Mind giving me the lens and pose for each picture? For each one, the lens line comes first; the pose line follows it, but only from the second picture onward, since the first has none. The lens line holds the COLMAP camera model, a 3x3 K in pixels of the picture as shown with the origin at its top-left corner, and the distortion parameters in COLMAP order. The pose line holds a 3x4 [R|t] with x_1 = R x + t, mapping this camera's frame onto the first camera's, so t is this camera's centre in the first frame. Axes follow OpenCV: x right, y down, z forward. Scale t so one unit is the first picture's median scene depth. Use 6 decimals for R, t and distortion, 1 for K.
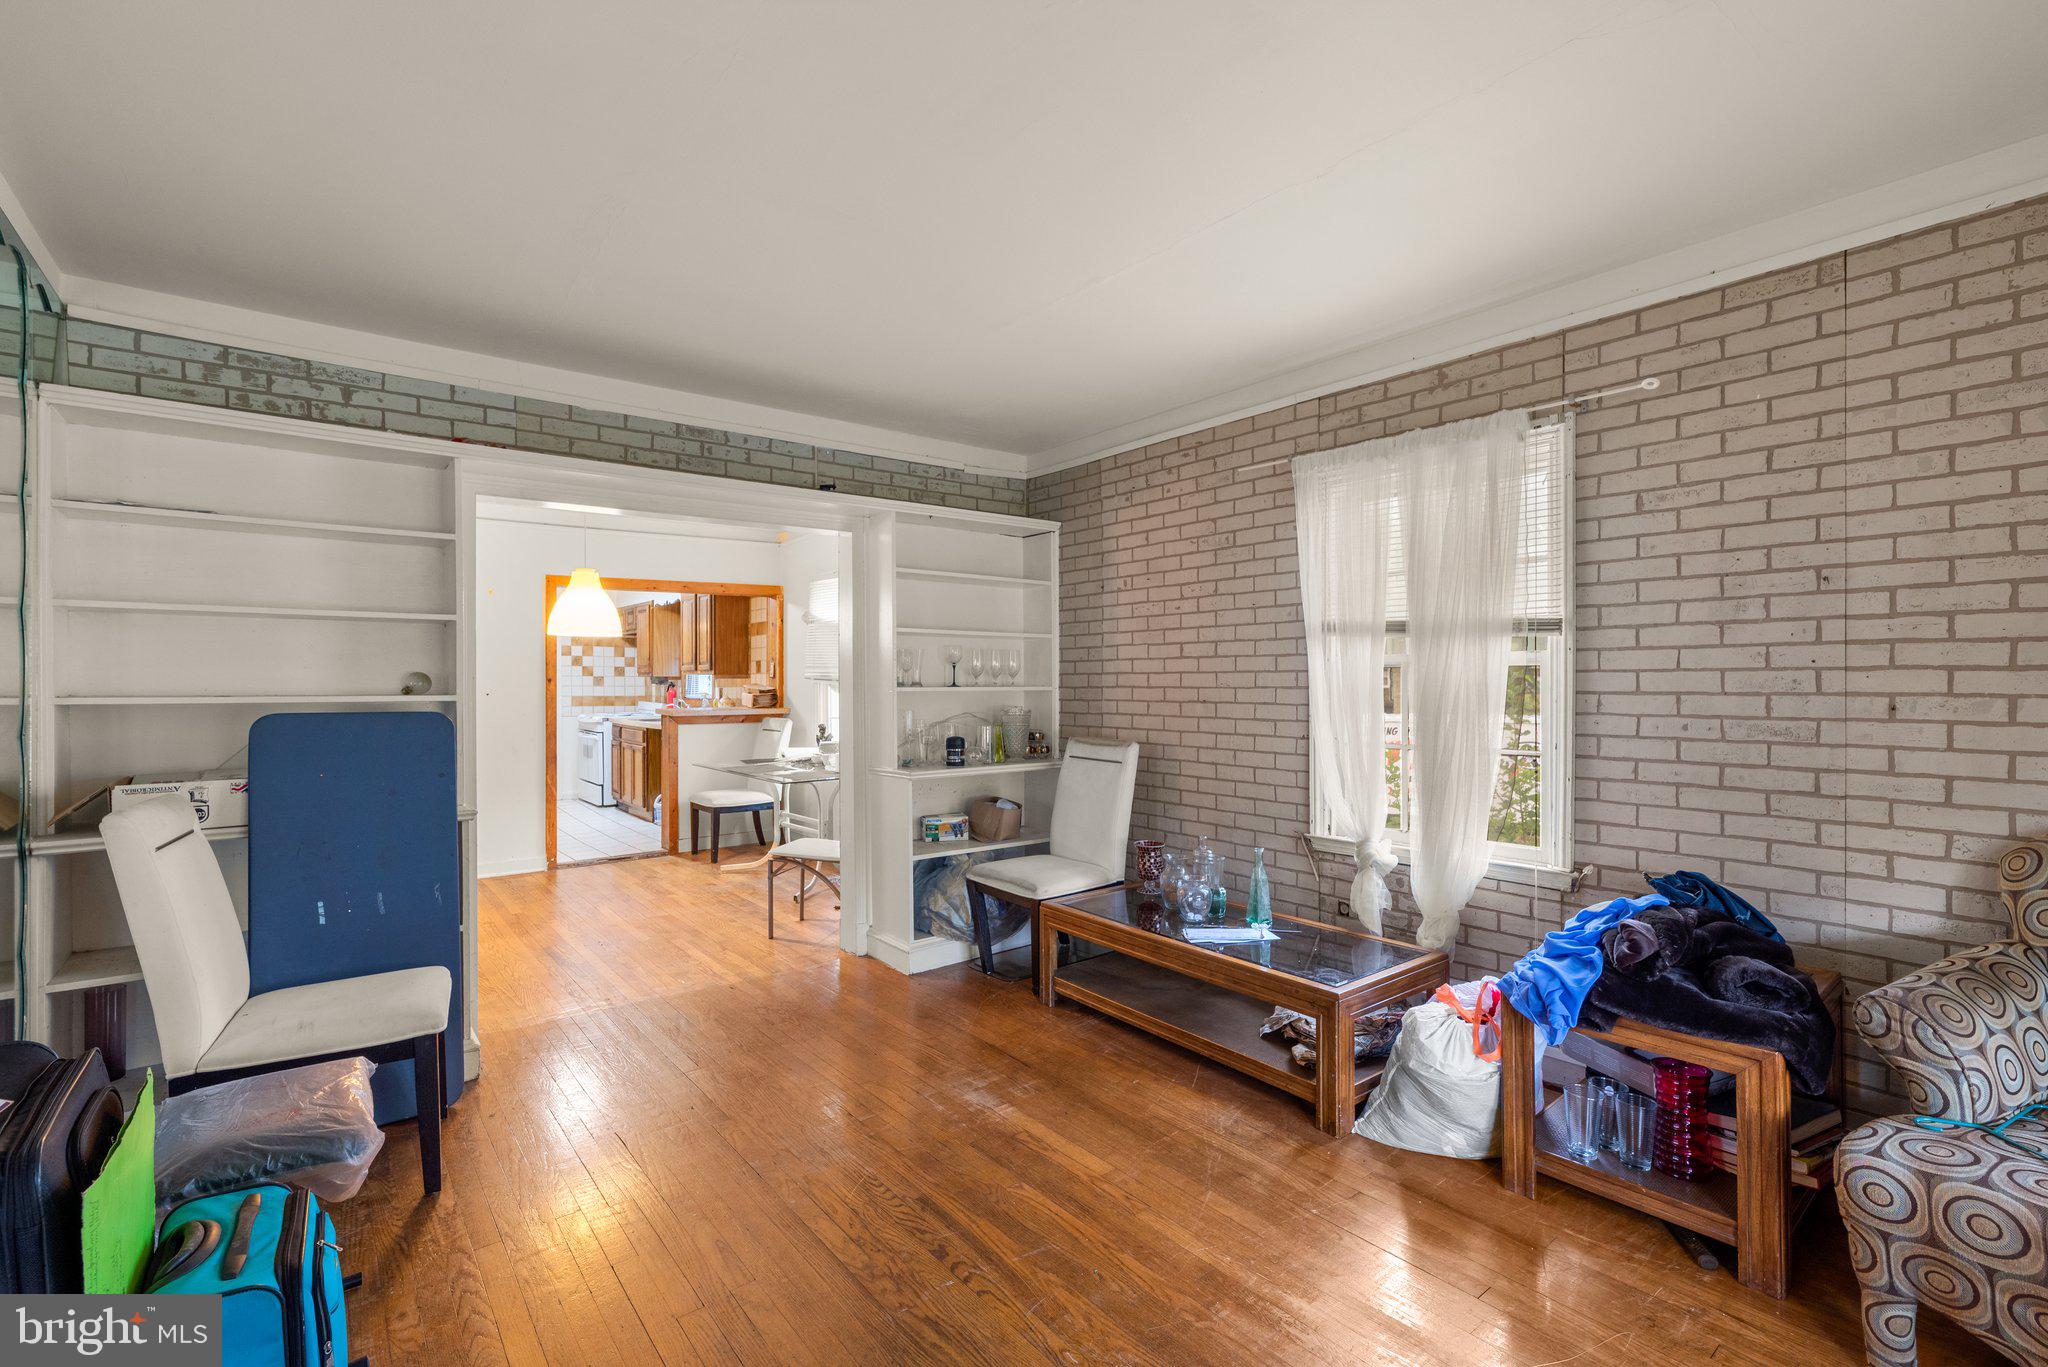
lens RADIAL K [[924.0, 0, 1025.0], [0, 924.0, 680.7], [0, 0, 1]] dist [0.002088, -0.000981]
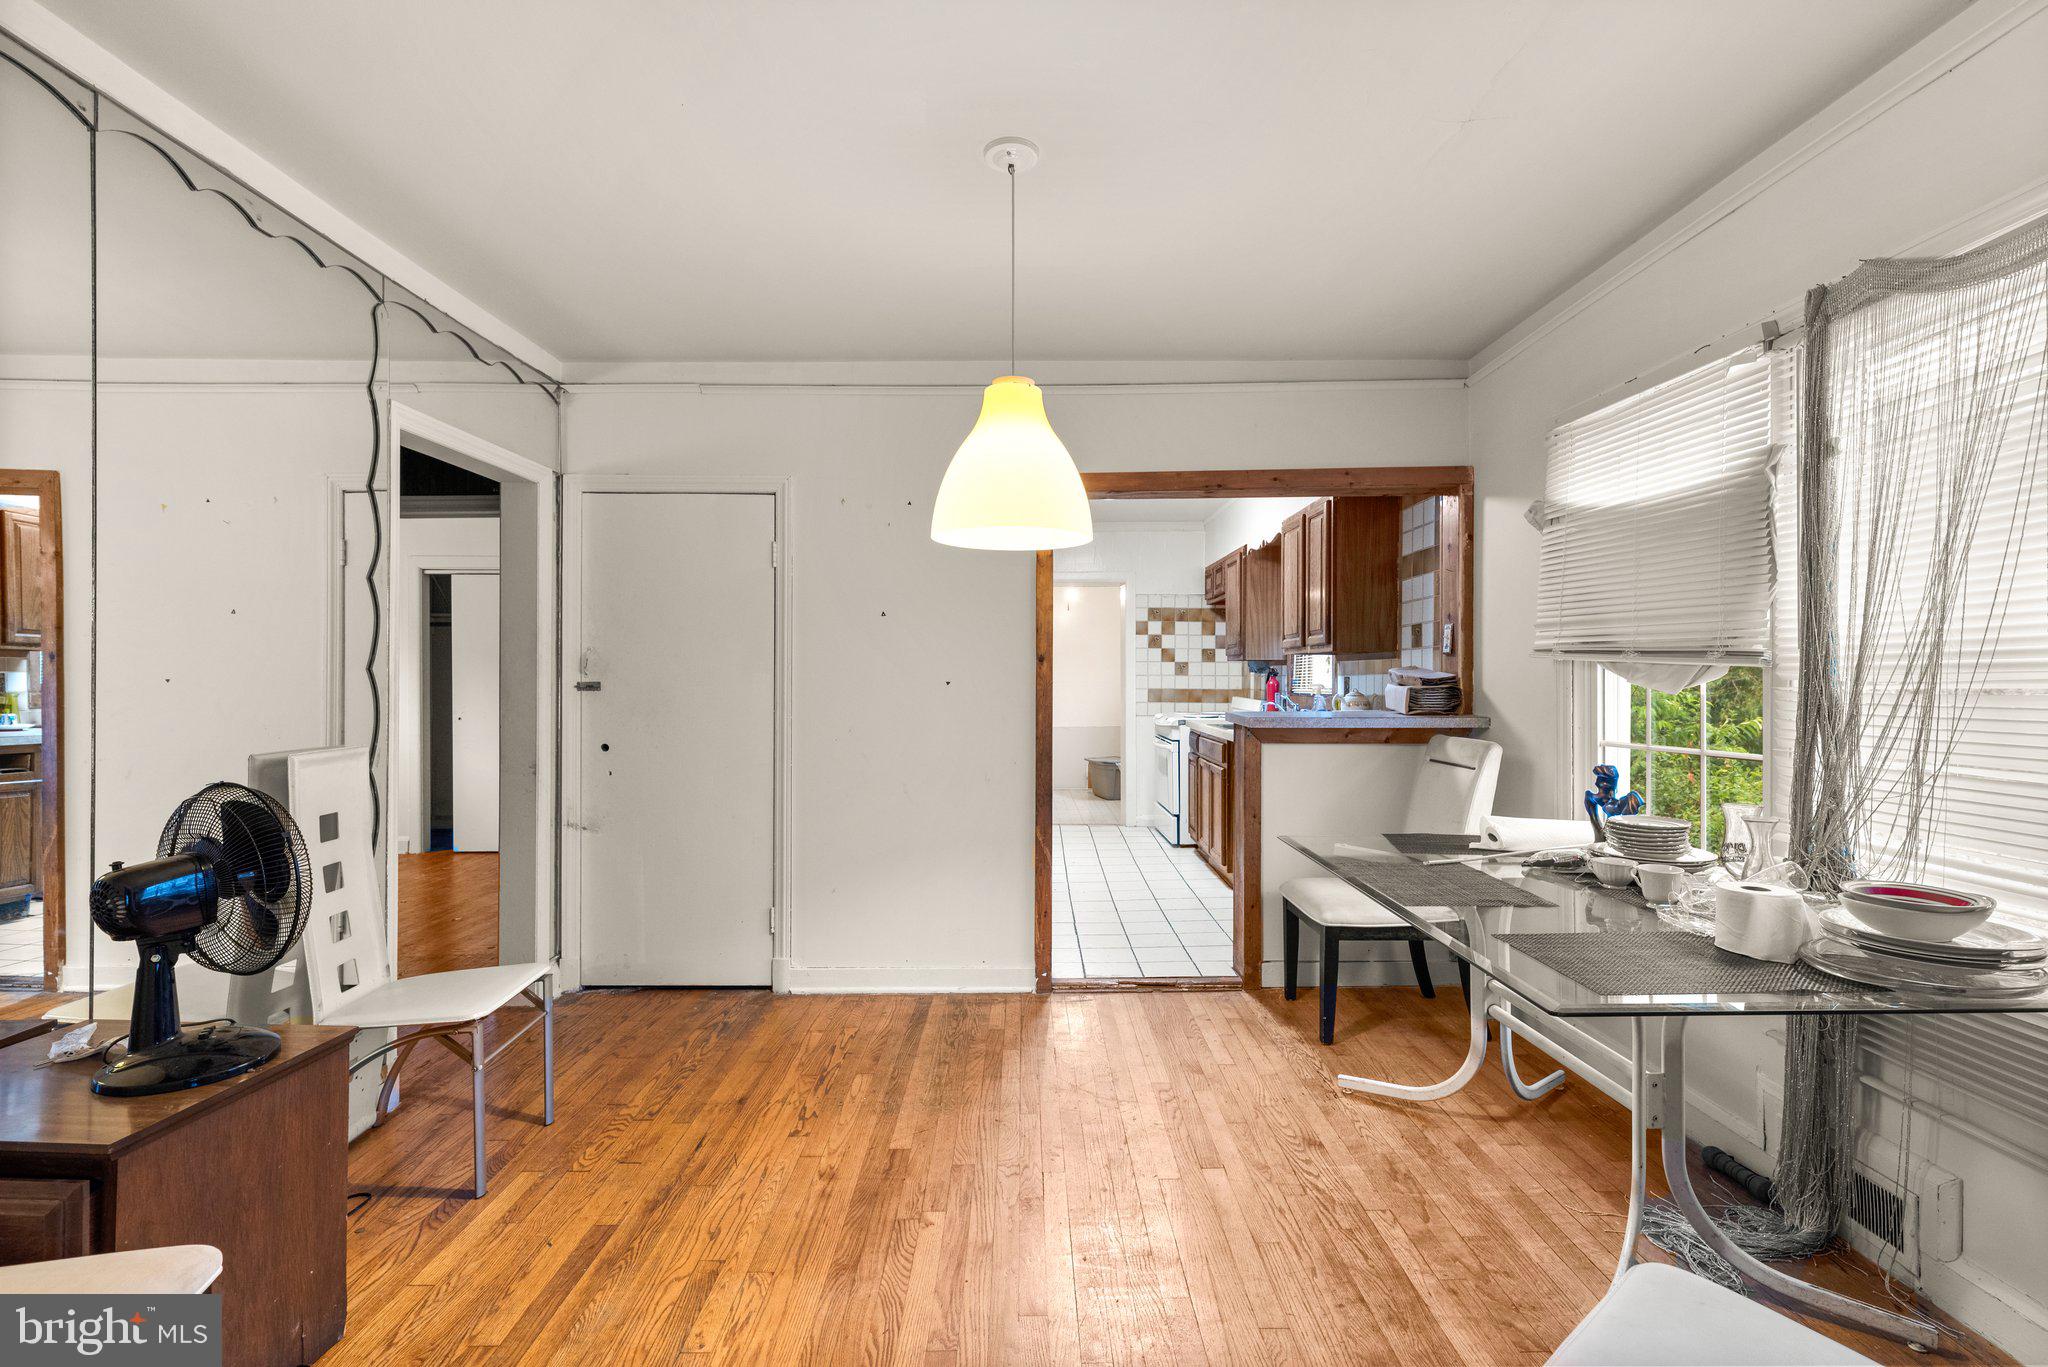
lens RADIAL K [[924.0, 0, 1029.0], [0, 924.0, 682.2], [0, 0, 1]] dist [0.002088, -0.000981]
pose [[0.792069, 0.006683, -0.610395, -0.141818], [-0.002997, 0.999971, 0.007059, 0.008337], [0.610424, -0.003762, 0.792066, 0.447067]]
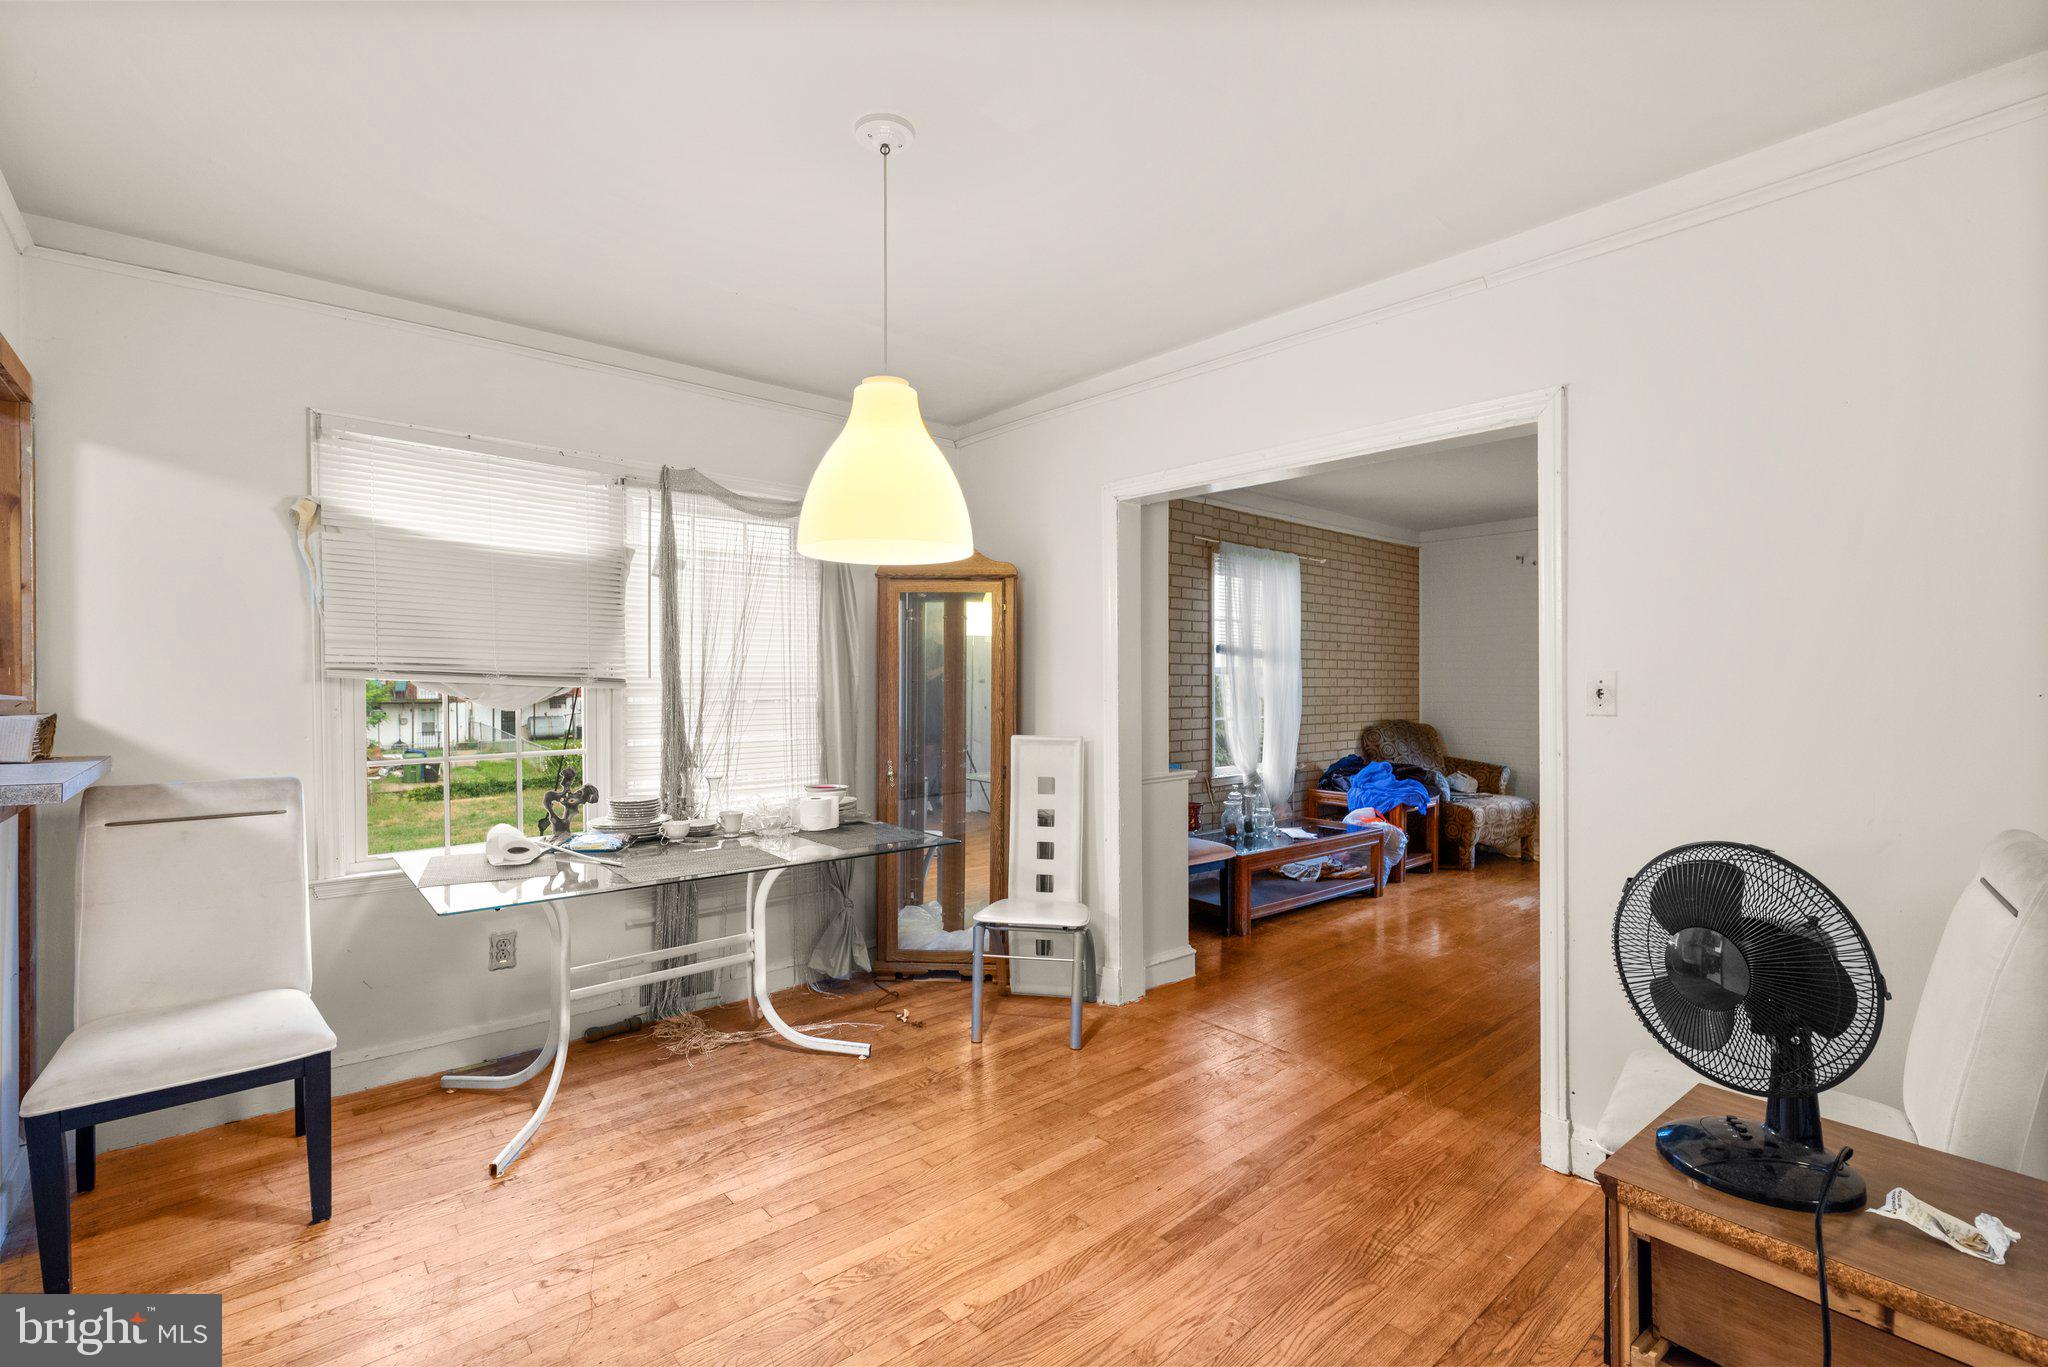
lens RADIAL K [[924.0, 0, 1028.8], [0, 924.0, 684.1], [0, 0, 1]] dist [0.002088, -0.000981]
pose [[-0.066802, 0.002161, 0.997764, -0.568603], [0.000472, 0.999998, -0.002134, 0.003904], [-0.997766, 0.000328, -0.066803, 0.640076]]
